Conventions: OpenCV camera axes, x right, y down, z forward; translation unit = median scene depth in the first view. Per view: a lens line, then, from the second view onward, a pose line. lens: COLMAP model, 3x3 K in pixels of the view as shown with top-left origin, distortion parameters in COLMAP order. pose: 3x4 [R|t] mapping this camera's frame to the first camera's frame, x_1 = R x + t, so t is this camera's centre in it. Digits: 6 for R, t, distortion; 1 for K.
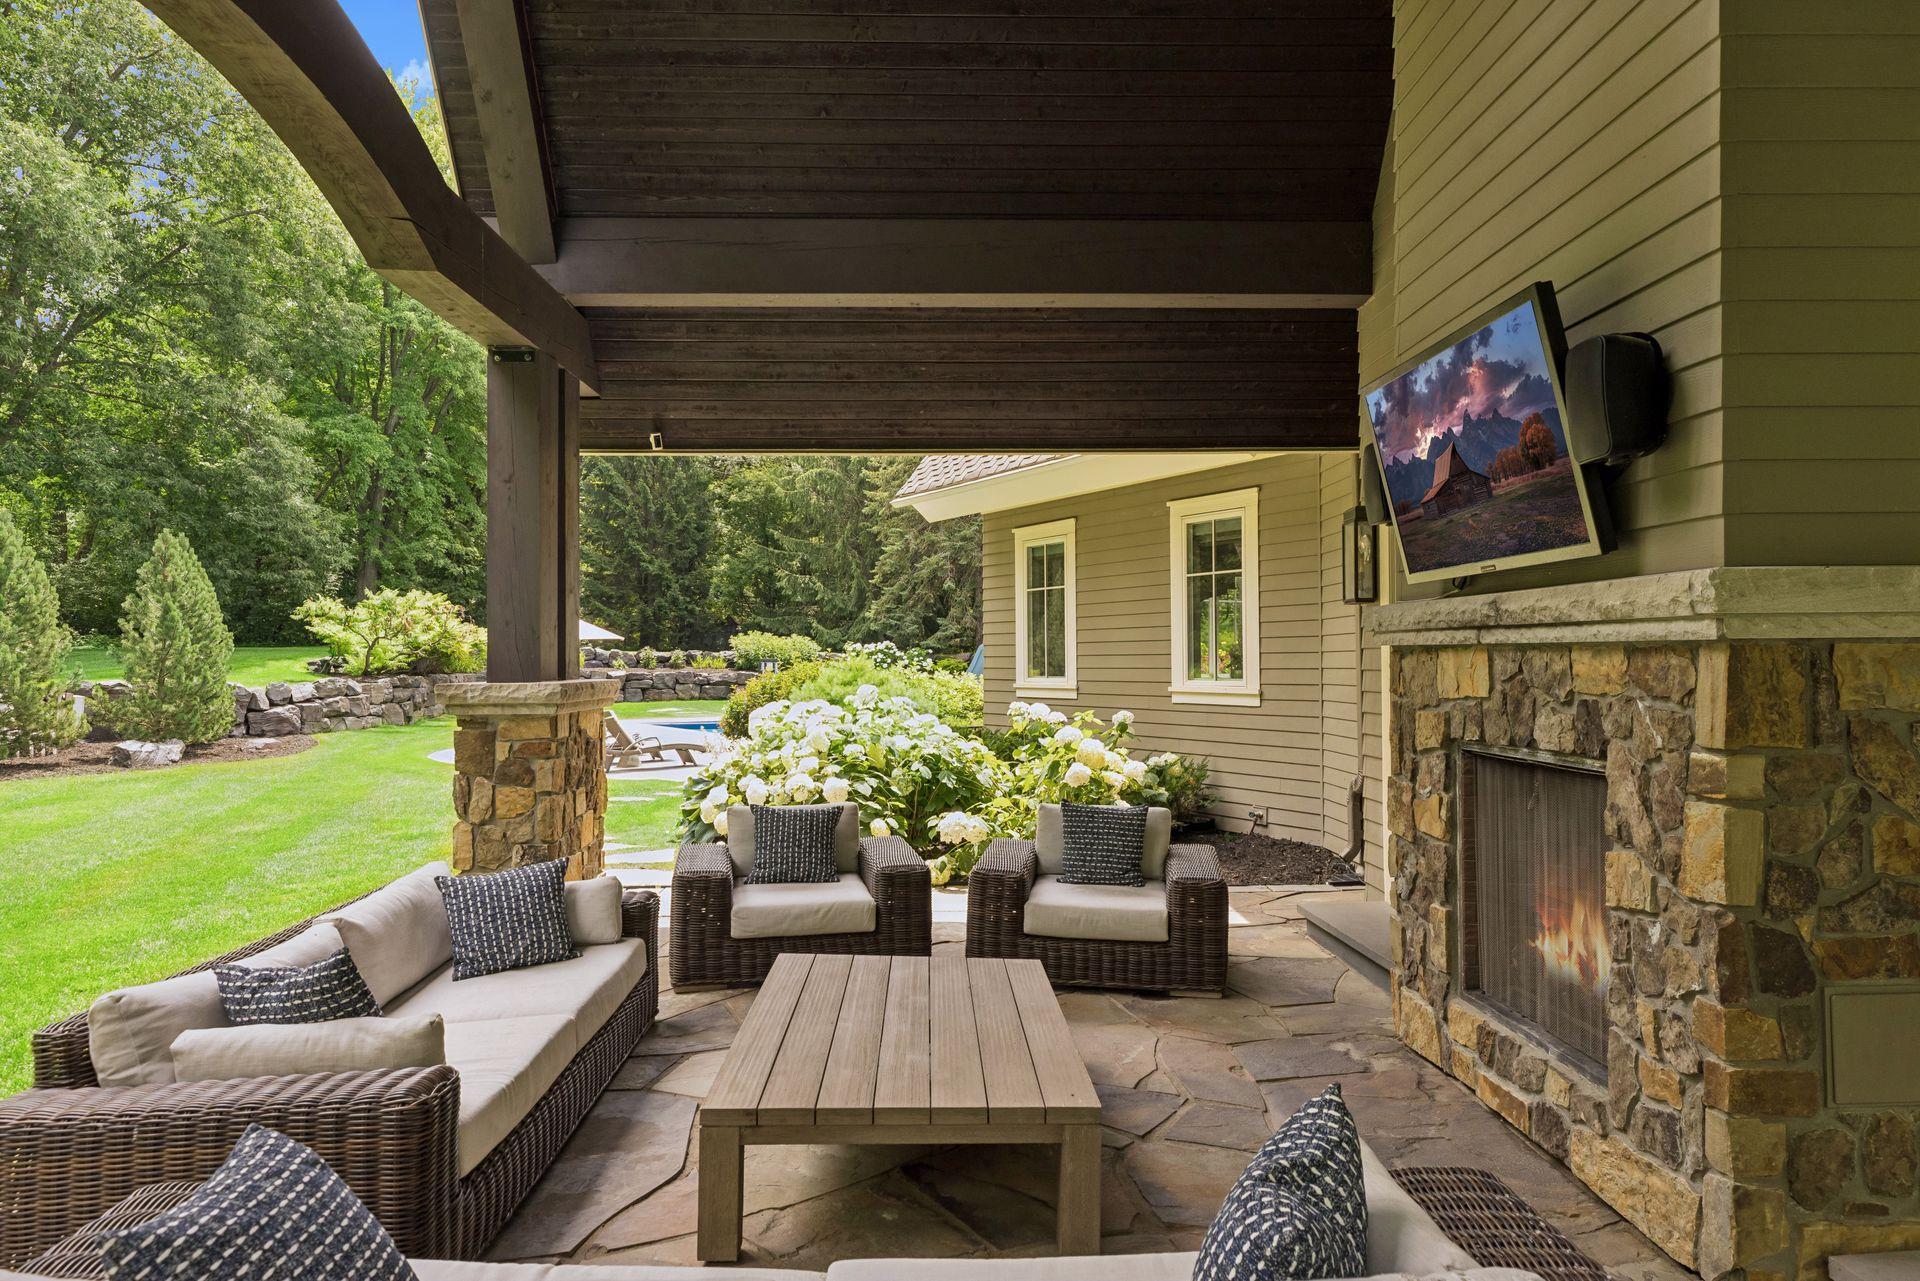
lens RADIAL K [[1255.8, 0, 989.7], [0, 1255.8, 651.8], [0, 0, 1]] dist [0.012343, 0.006073]
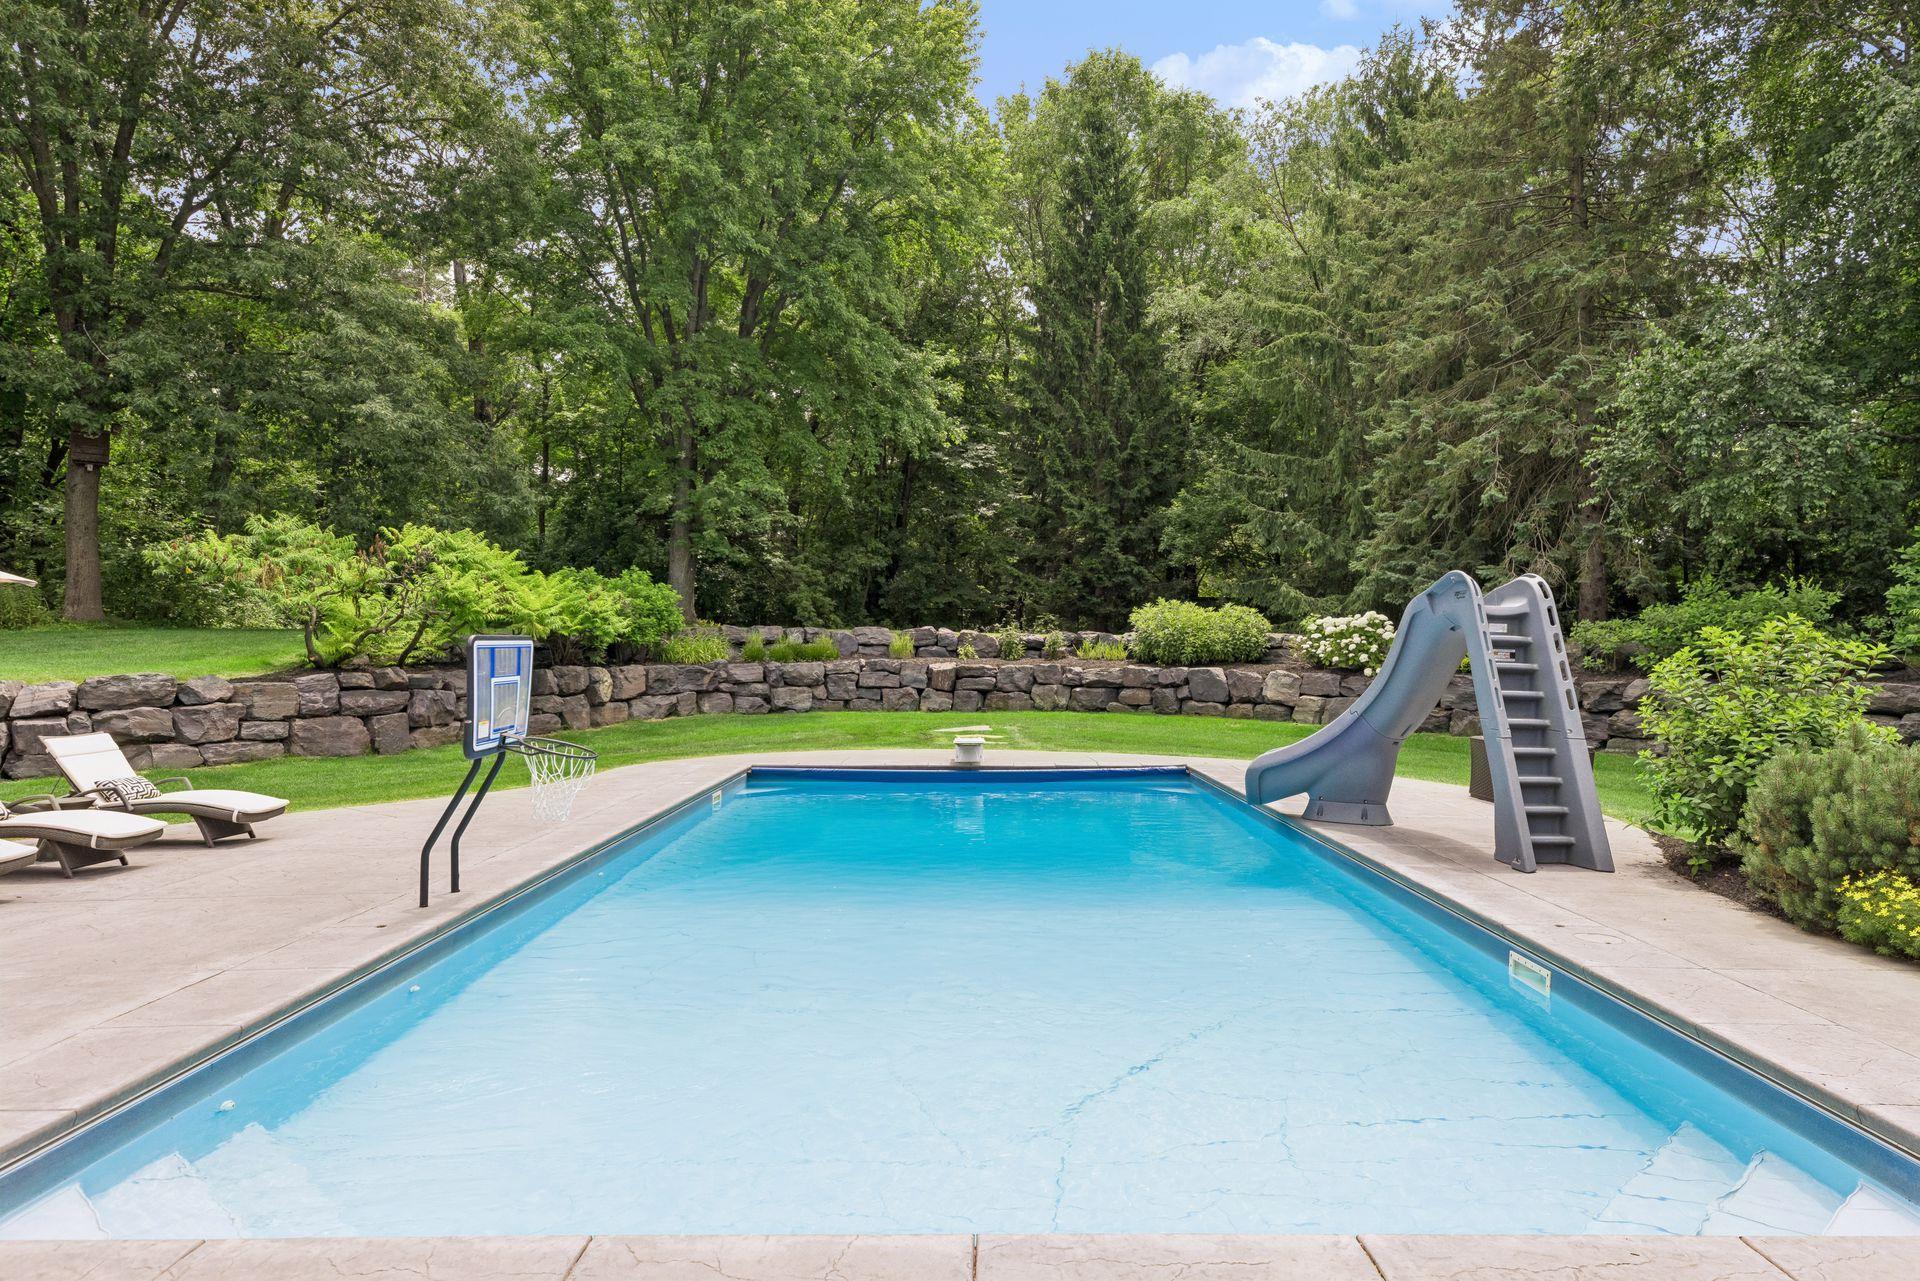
lens RADIAL K [[1206.9, 0, 984.3], [0, 1206.9, 633.7], [0, 0, 1]] dist [0.026941, 0.001401]
pose [[0.851954, -0.002267, -0.523612, 0.067713], [-0.000832, 0.999984, -0.005682, 0.005785], [0.523616, 0.005277, 0.851938, 0.712180]]
